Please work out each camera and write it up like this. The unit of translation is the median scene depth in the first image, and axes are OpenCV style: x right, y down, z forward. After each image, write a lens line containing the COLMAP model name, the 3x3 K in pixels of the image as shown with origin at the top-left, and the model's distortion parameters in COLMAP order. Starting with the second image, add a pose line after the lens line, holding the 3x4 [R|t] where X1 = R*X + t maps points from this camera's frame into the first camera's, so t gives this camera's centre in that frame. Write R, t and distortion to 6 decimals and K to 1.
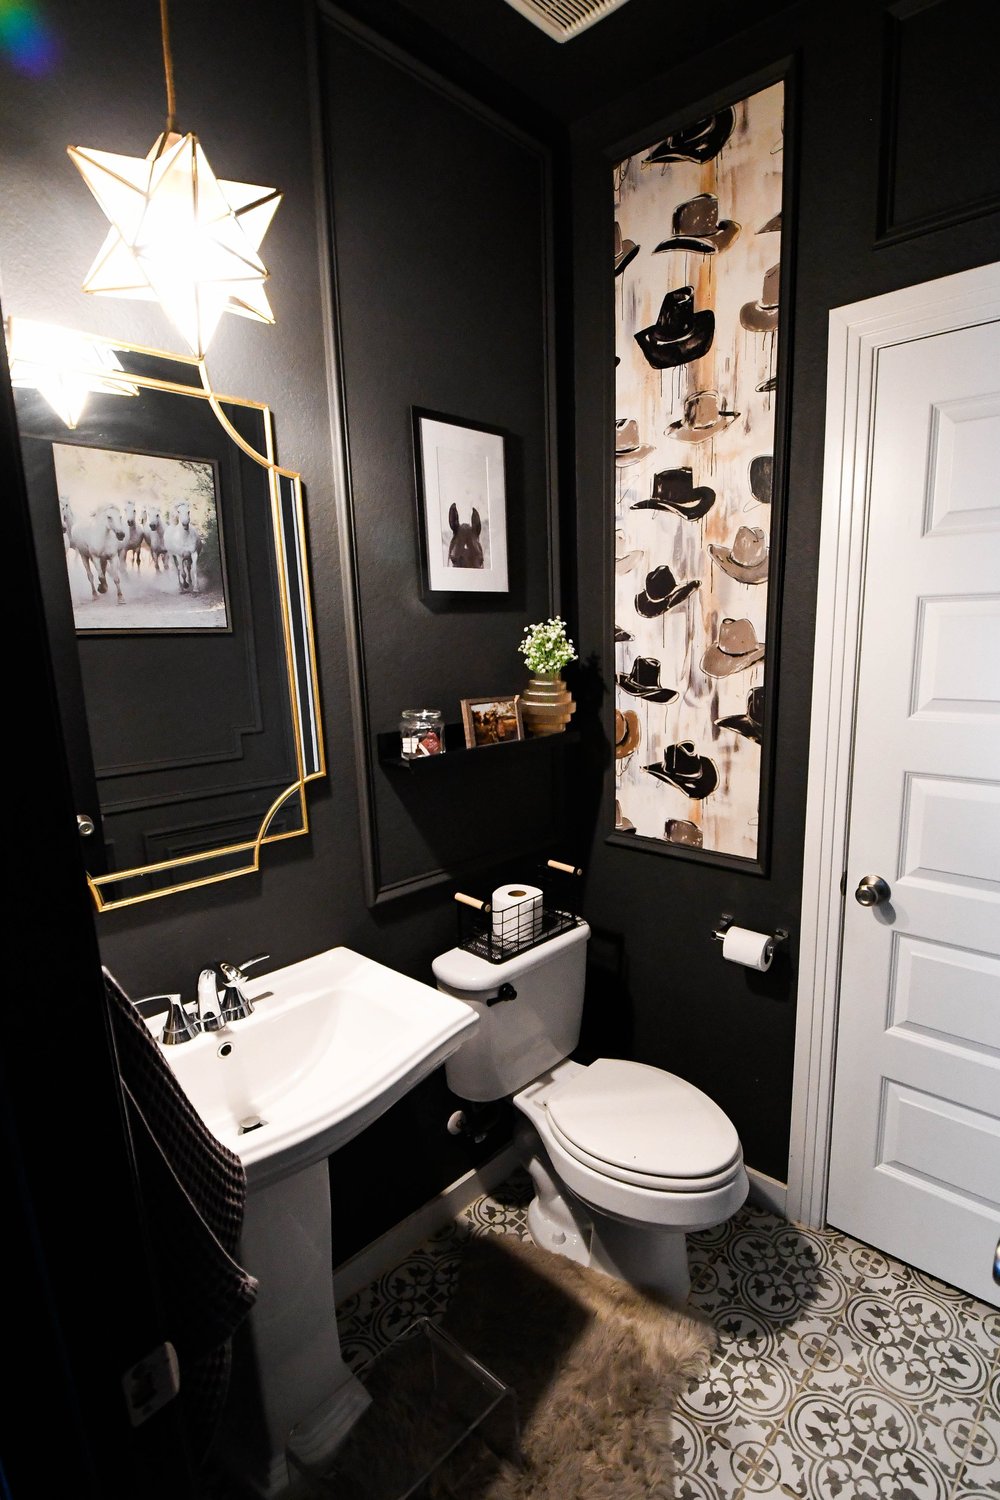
lens RADIAL K [[743.7, 0, 566.2], [0, 743.7, 786.8], [0, 0, 1]] dist [0.040607, -0.047466]
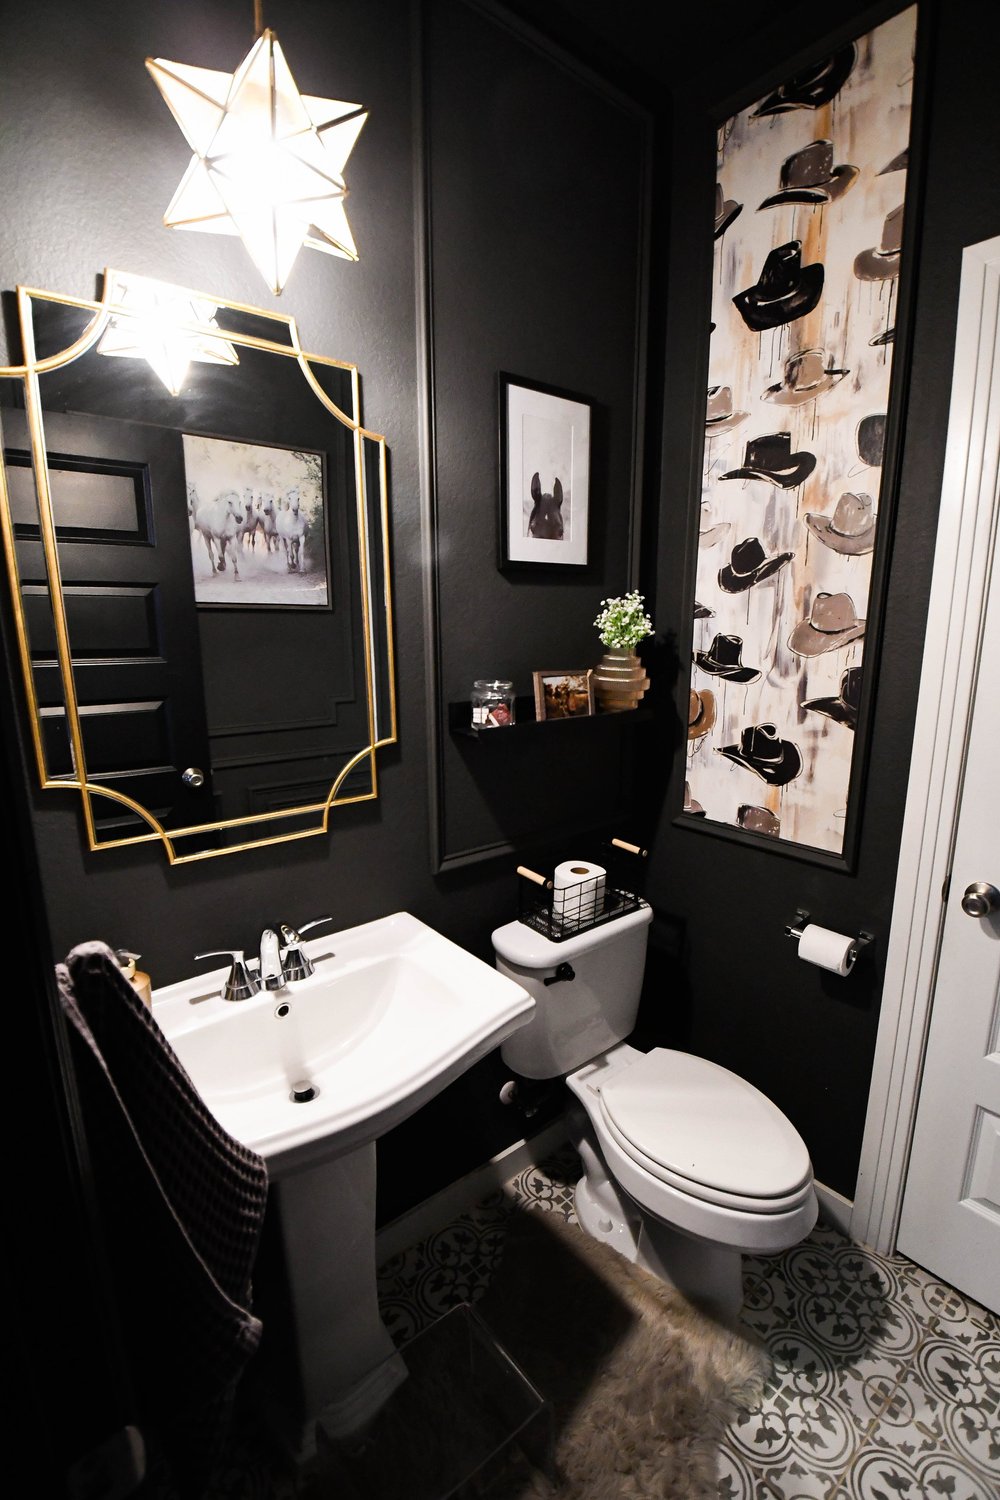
lens RADIAL K [[657.9, 0, 516.6], [0, 657.9, 762.6], [0, 0, 1]] dist [0.014422, -0.023427]
pose [[0.985570, 0.050455, -0.161577, -0.015631], [-0.050403, 0.998719, 0.004424, 0.000544], [0.161593, 0.003784, 0.986850, 0.130454]]
